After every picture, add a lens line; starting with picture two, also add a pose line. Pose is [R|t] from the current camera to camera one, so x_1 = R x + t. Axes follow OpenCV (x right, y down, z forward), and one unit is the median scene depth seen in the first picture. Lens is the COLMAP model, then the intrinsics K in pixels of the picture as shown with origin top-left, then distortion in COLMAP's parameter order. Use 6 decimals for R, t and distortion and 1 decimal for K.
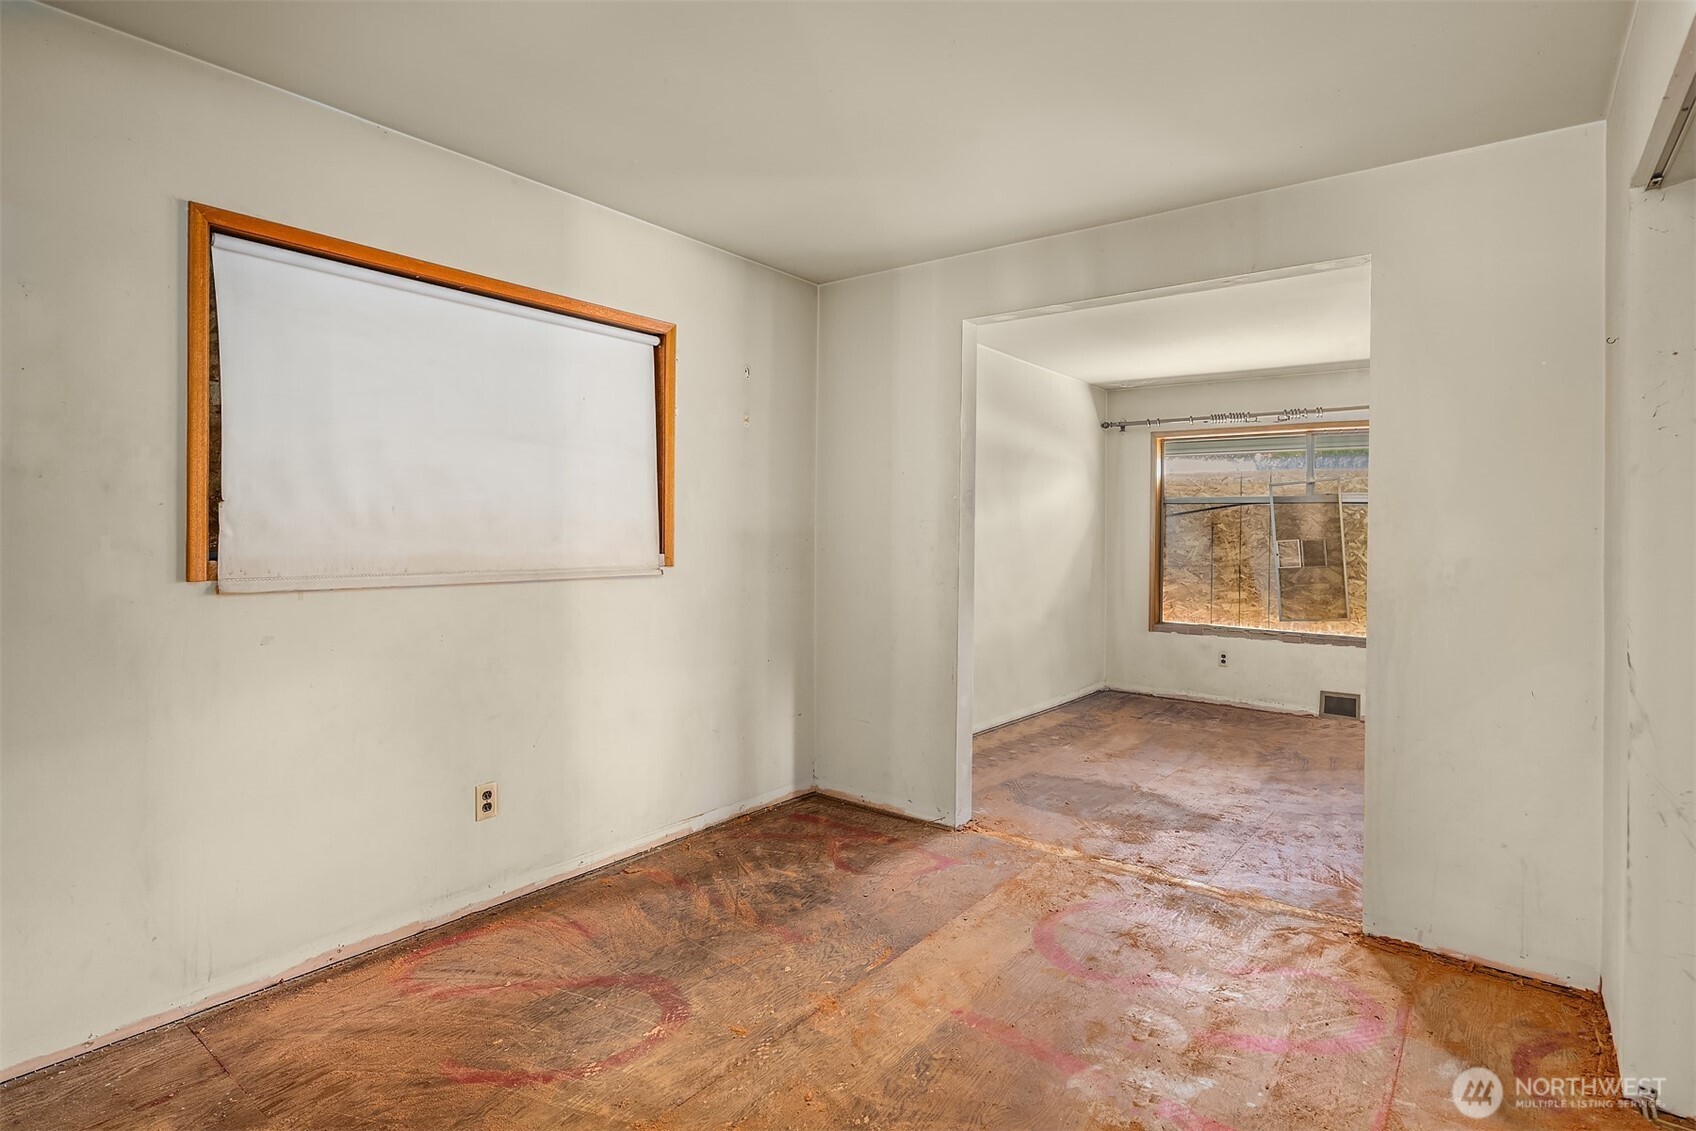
lens RADIAL K [[905.2, 0, 855.1], [0, 905.2, 570.5], [0, 0, 1]] dist [0.003594, -0.000625]
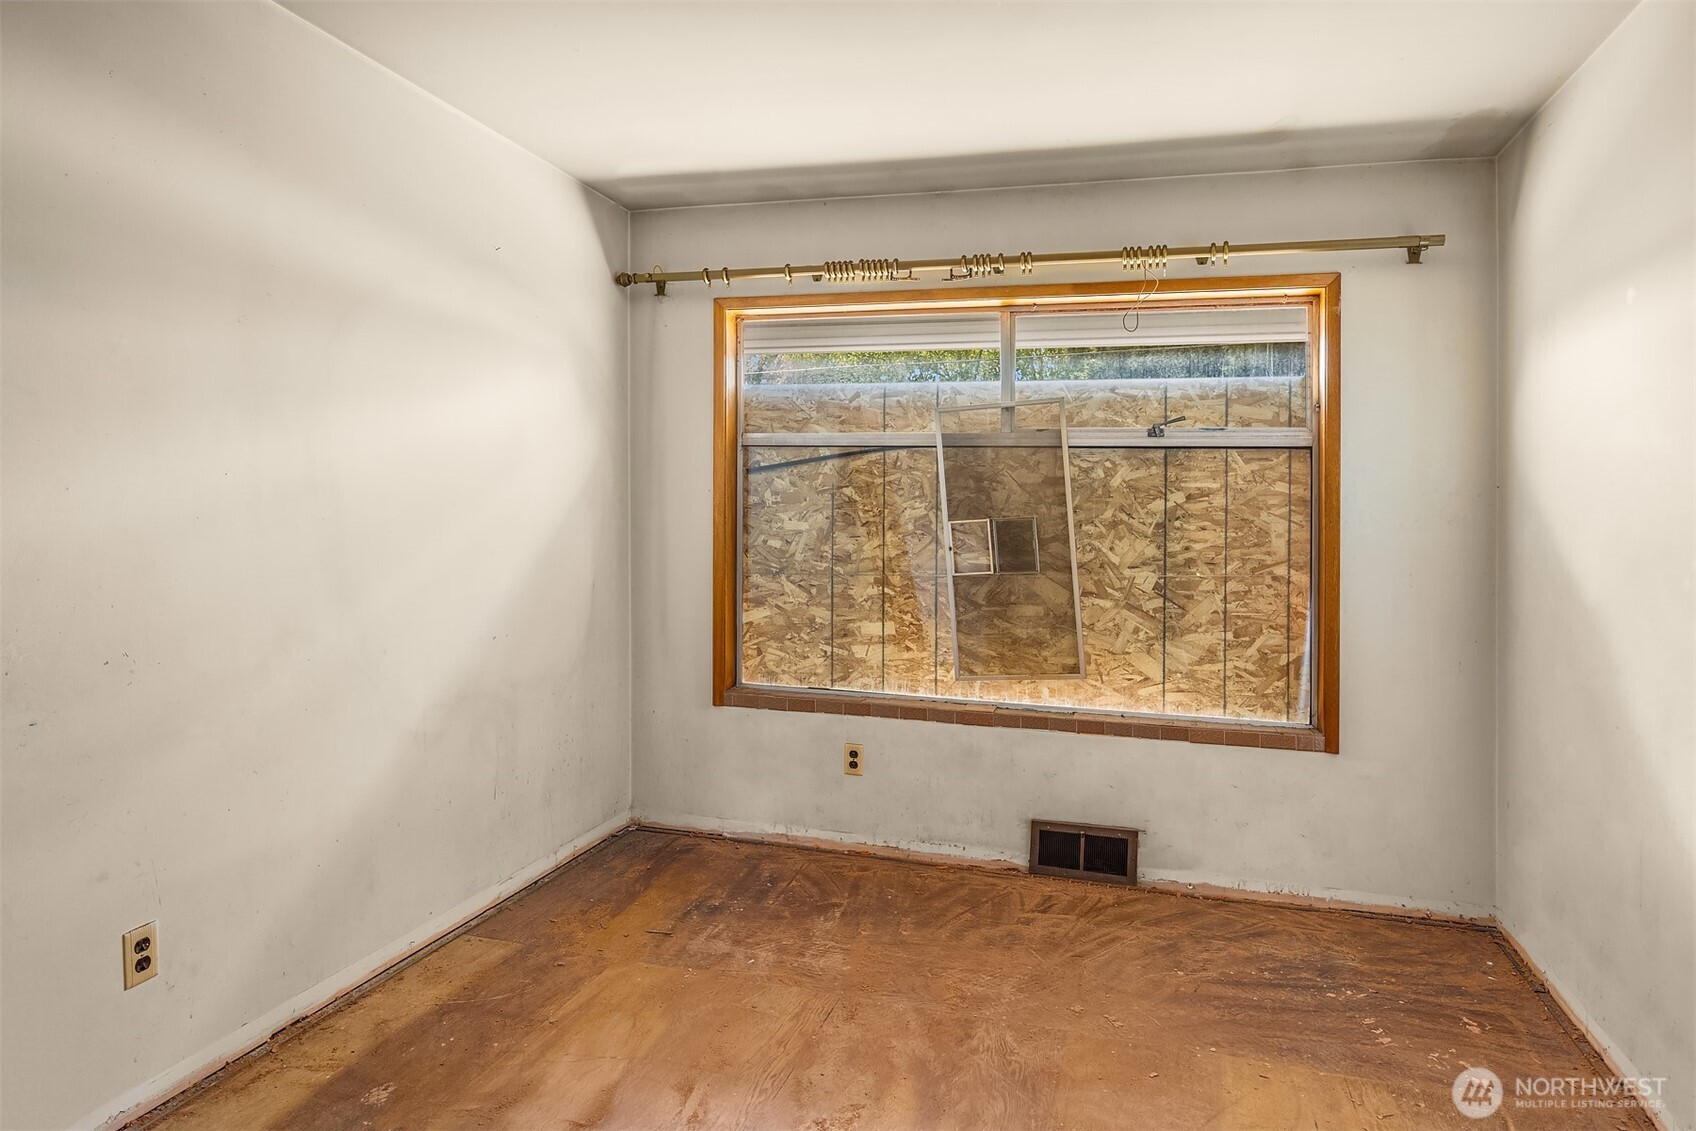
lens RADIAL K [[1020.8, 0, 847.4], [0, 1020.8, 560.9], [0, 0, 1]] dist [-0.002464, 0.000376]
pose [[0.936157, -0.008156, 0.351487, 0.209661], [0.008173, 0.999966, 0.001437, -0.011812], [-0.351487, 0.001527, 0.936191, 0.482421]]
